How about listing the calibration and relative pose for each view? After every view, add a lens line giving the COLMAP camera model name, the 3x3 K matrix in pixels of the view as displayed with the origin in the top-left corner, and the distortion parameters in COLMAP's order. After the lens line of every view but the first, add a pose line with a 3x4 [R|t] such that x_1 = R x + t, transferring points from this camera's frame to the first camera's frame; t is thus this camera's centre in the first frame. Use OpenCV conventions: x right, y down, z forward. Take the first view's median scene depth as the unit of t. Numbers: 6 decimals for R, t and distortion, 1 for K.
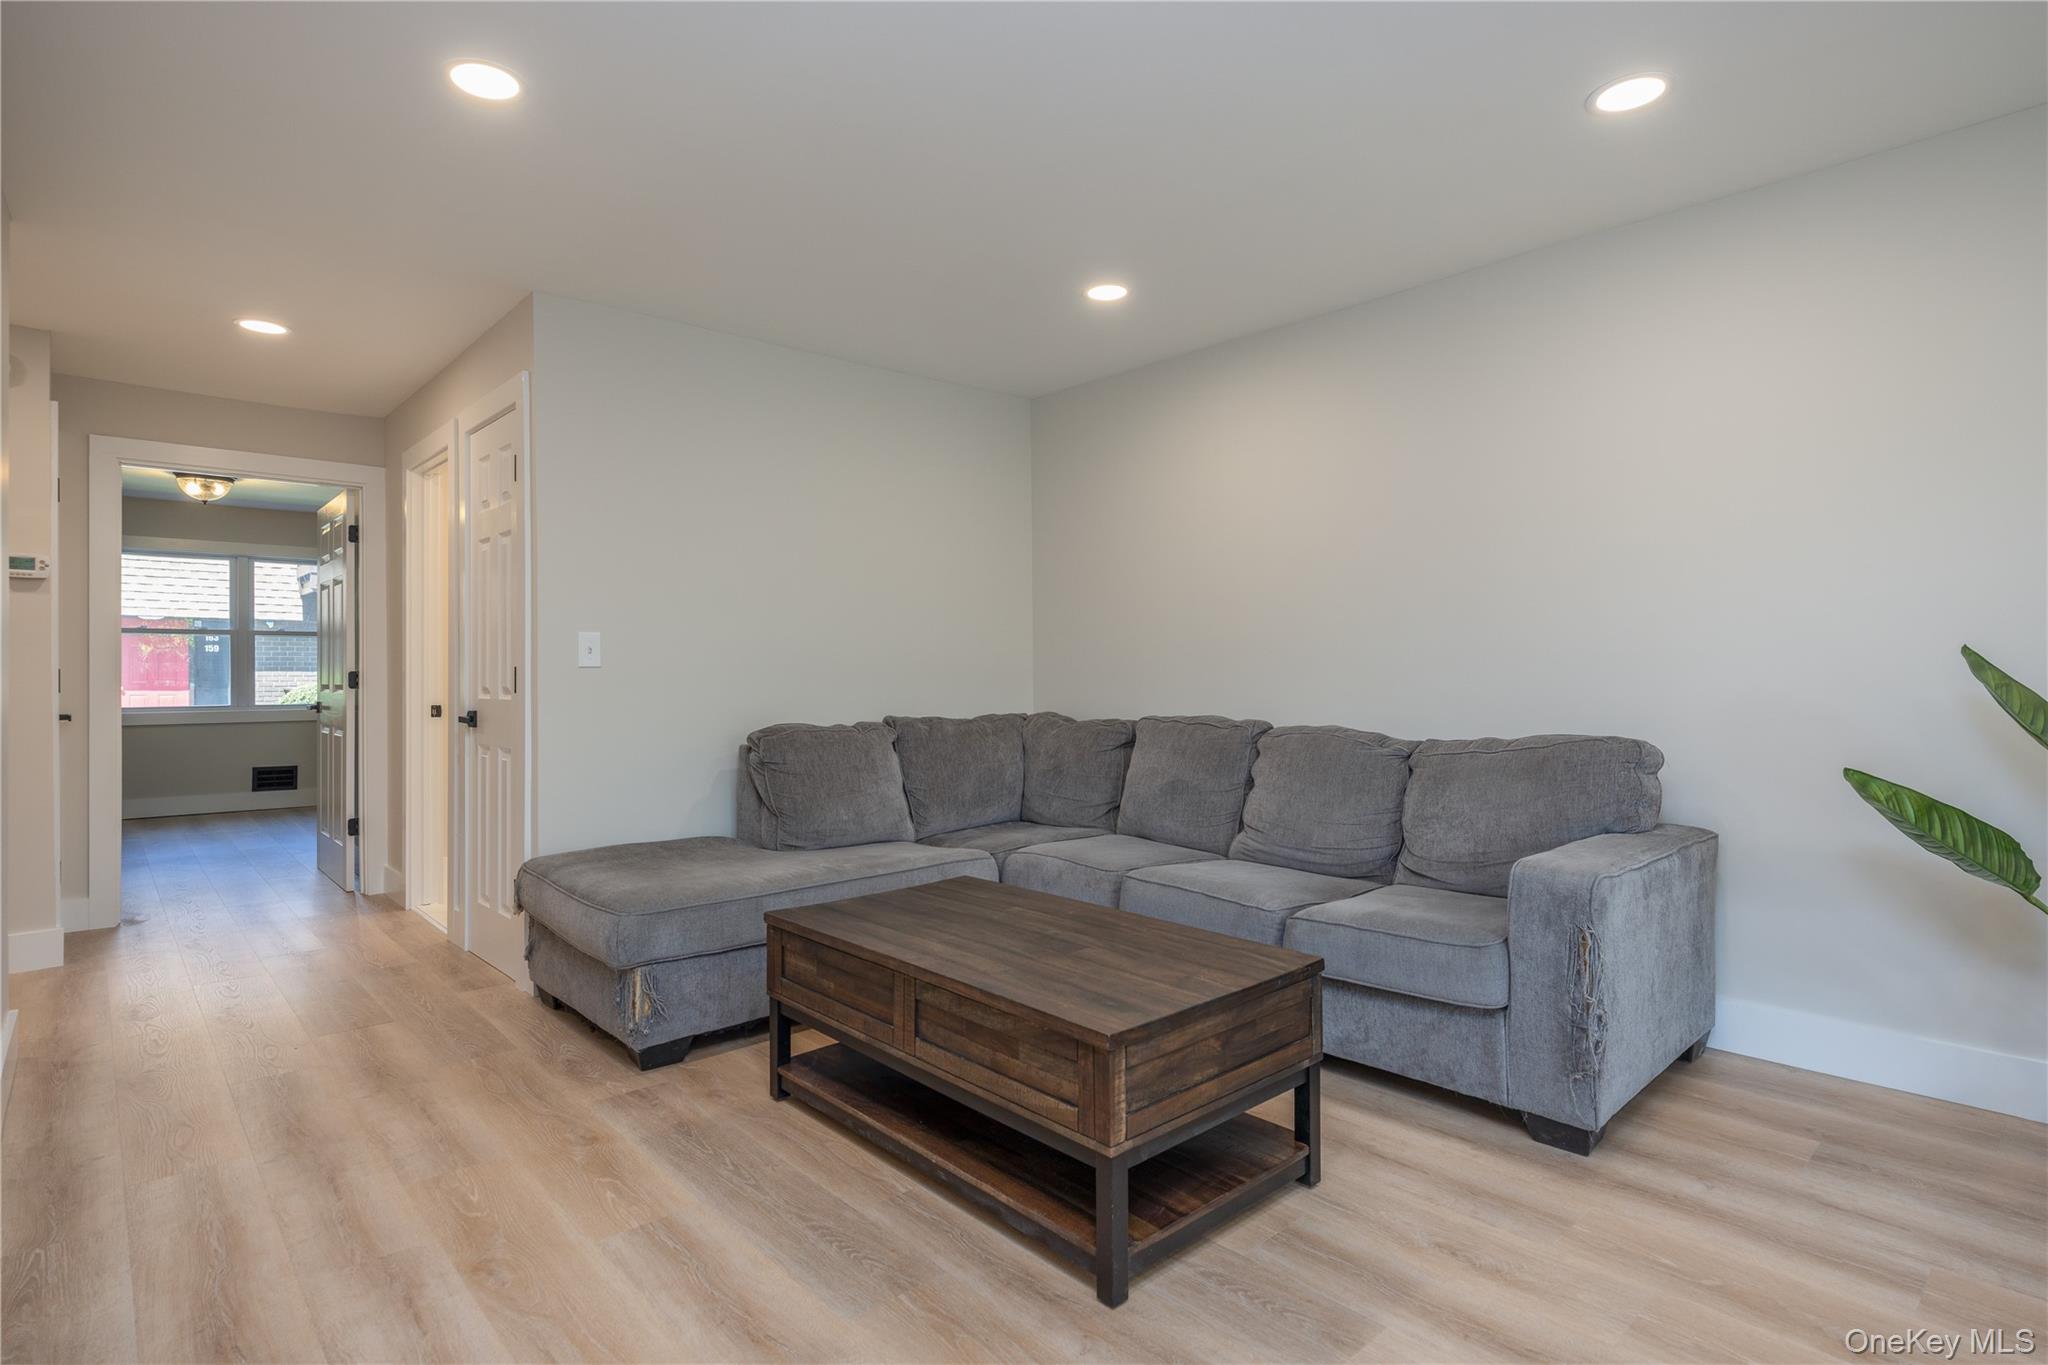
lens RADIAL K [[1033.3, 0, 1017.2], [0, 1033.3, 677.4], [0, 0, 1]] dist [-0.002531, 0.000485]
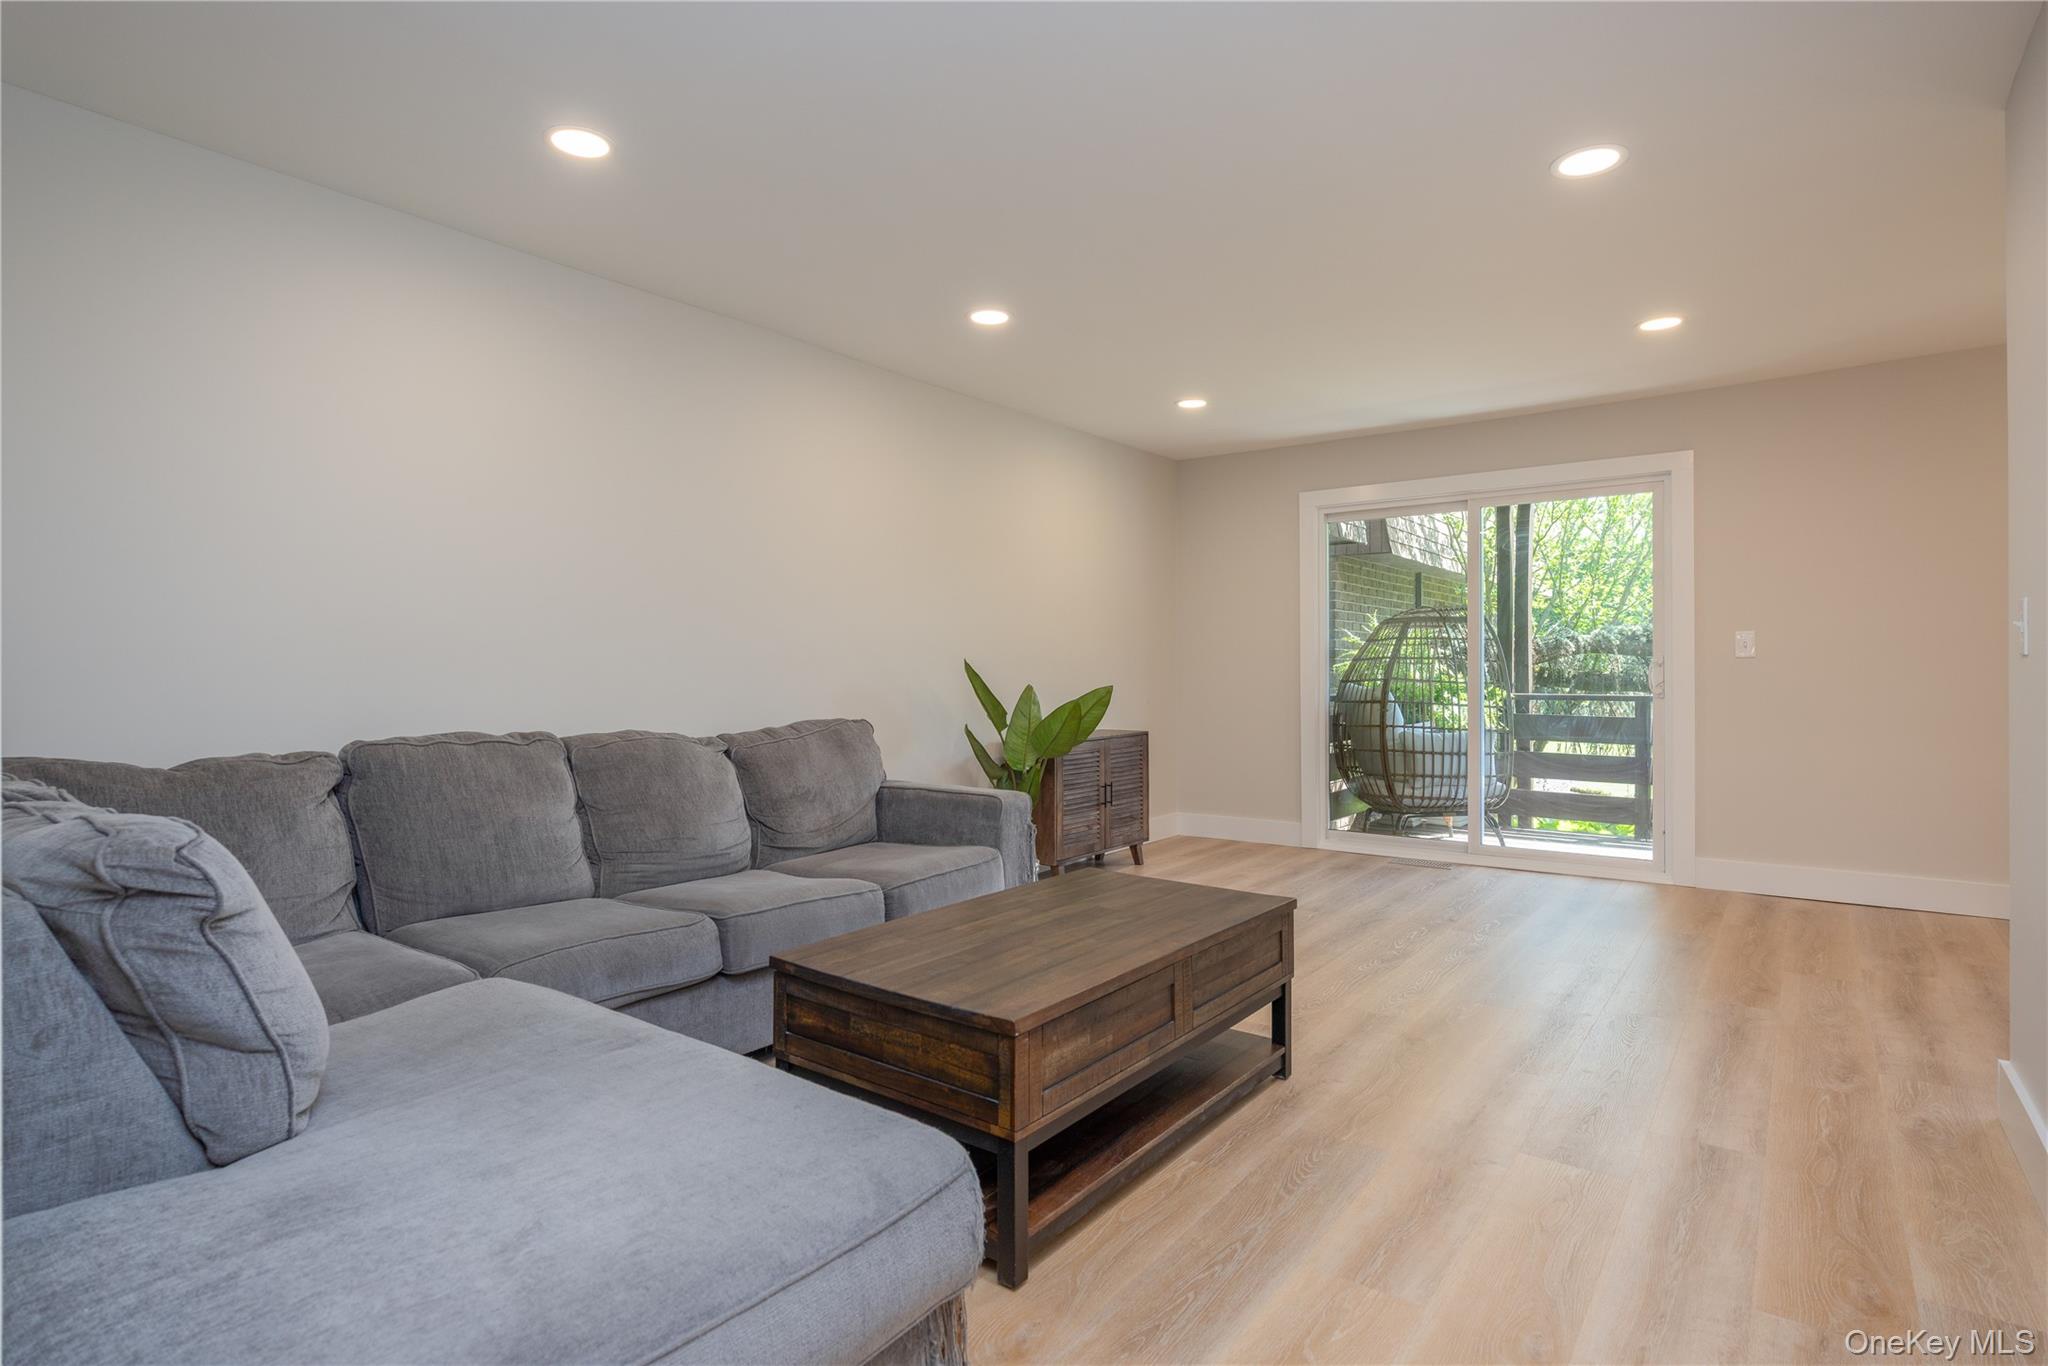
lens RADIAL K [[1033.3, 0, 1017.2], [0, 1033.3, 677.9], [0, 0, 1]] dist [-0.002531, 0.000485]
pose [[-0.182451, -0.001748, 0.983213, -1.082030], [0.005948, 0.999978, 0.002881, 0.001961], [-0.983197, 0.006373, -0.182437, 1.336431]]
